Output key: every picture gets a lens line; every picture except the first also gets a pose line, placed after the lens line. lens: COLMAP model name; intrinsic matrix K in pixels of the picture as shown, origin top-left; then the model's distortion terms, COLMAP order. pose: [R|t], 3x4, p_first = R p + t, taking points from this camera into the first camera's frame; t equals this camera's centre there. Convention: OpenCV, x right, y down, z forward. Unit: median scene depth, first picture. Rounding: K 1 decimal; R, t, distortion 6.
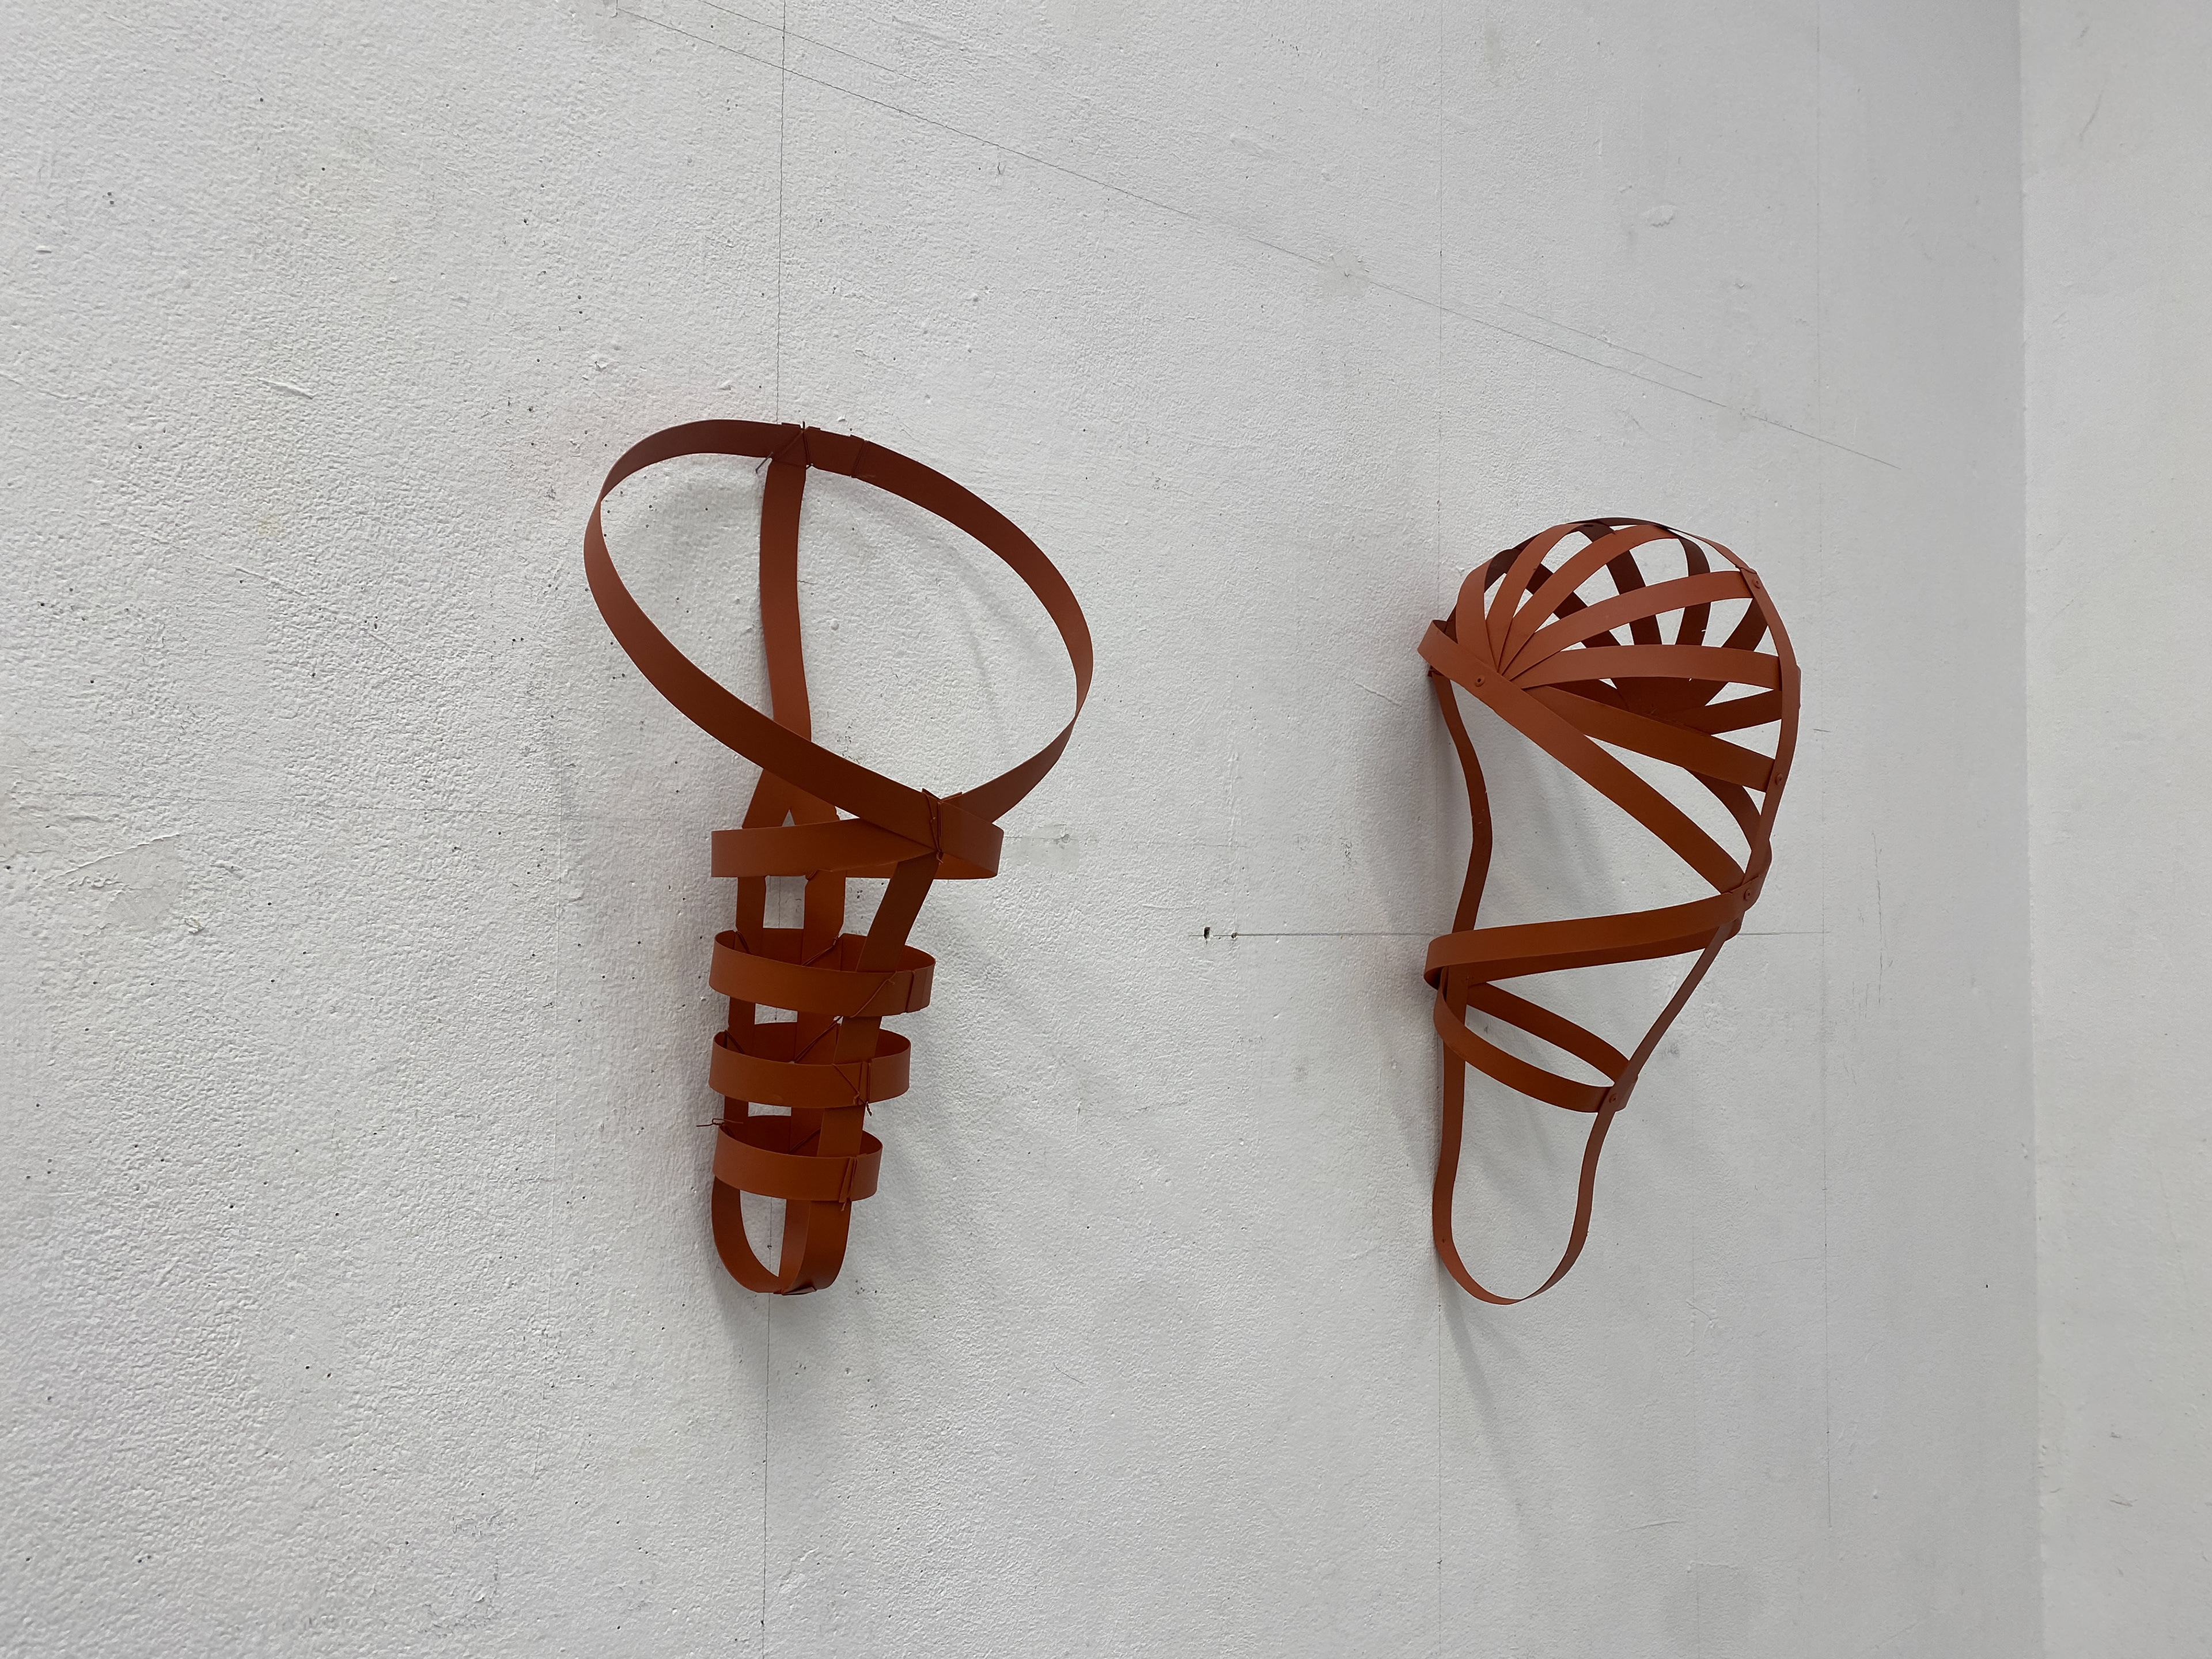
lens RADIAL K [[1742.3, 0, 1100.1], [0, 1742.3, 832.5], [0, 0, 1]] dist [0.012622, 0.000986]
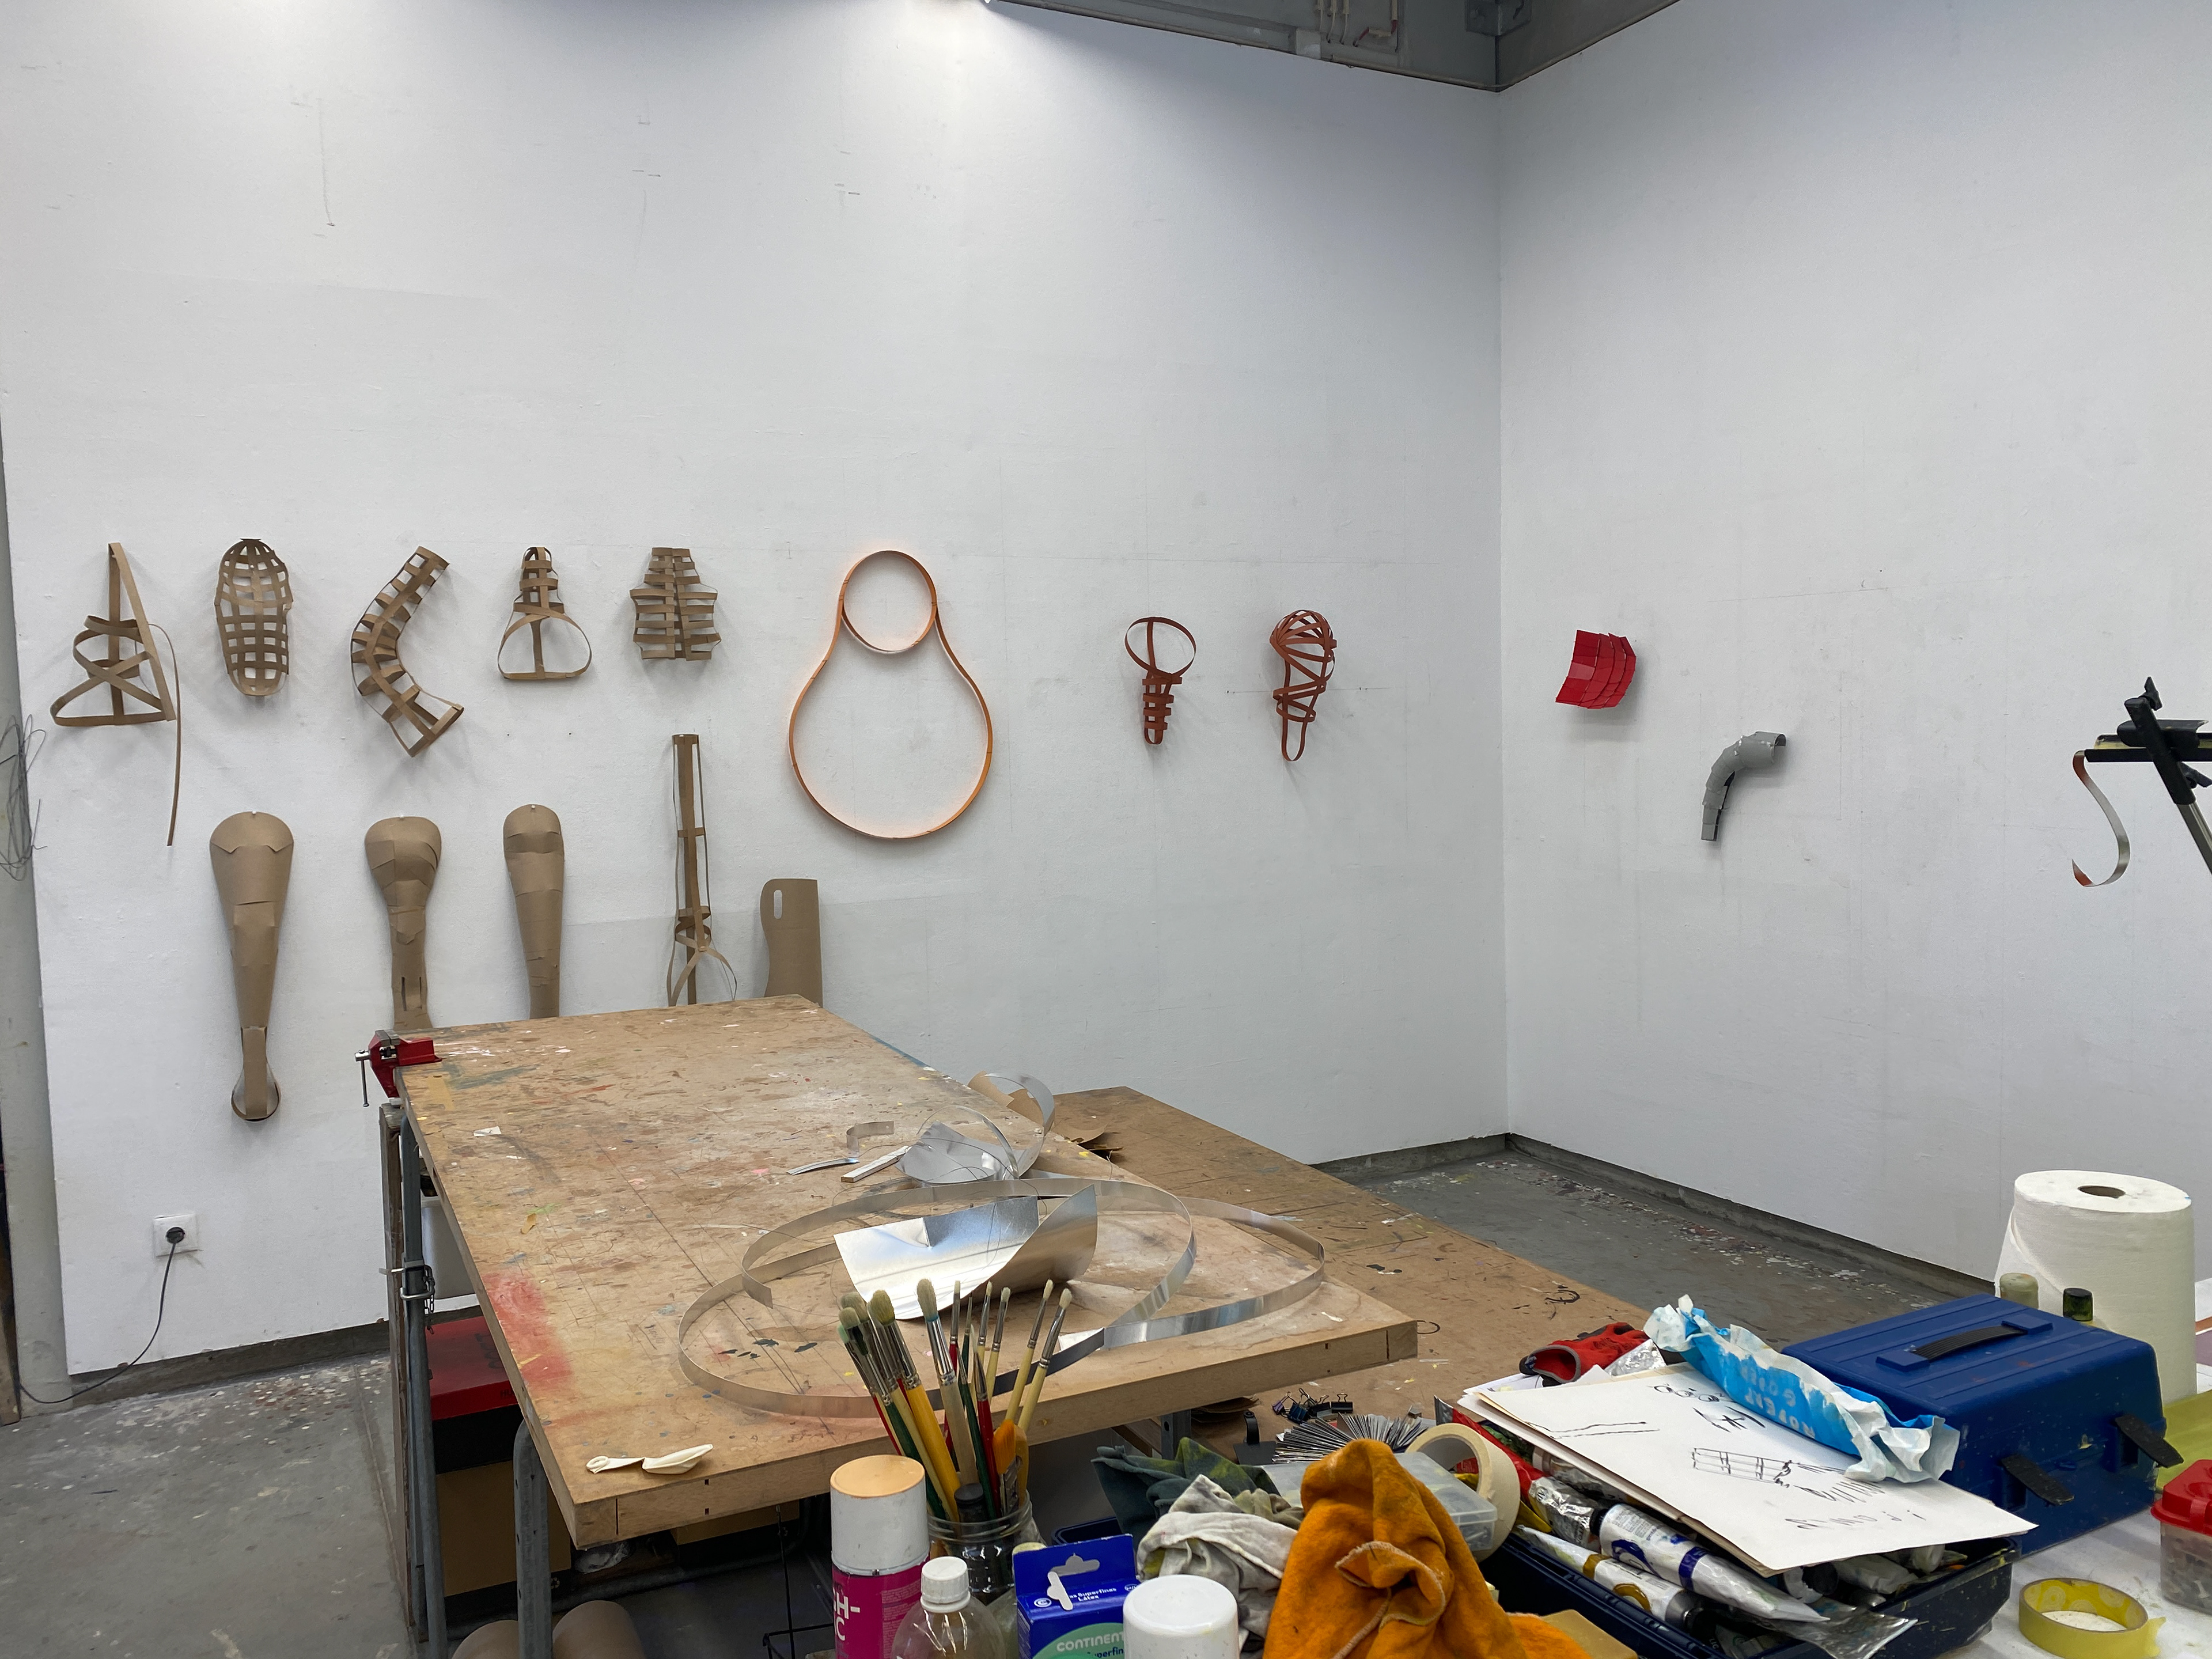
lens RADIAL K [[1664.0, 0, 1101.0], [0, 1664.0, 813.6], [0, 0, 1]] dist [0.045781, -0.037282]
pose [[0.975778, -0.017628, -0.218052, 1.033450], [0.043145, 0.992678, 0.112824, -0.217617], [0.214467, -0.119499, 0.969394, -5.415212]]
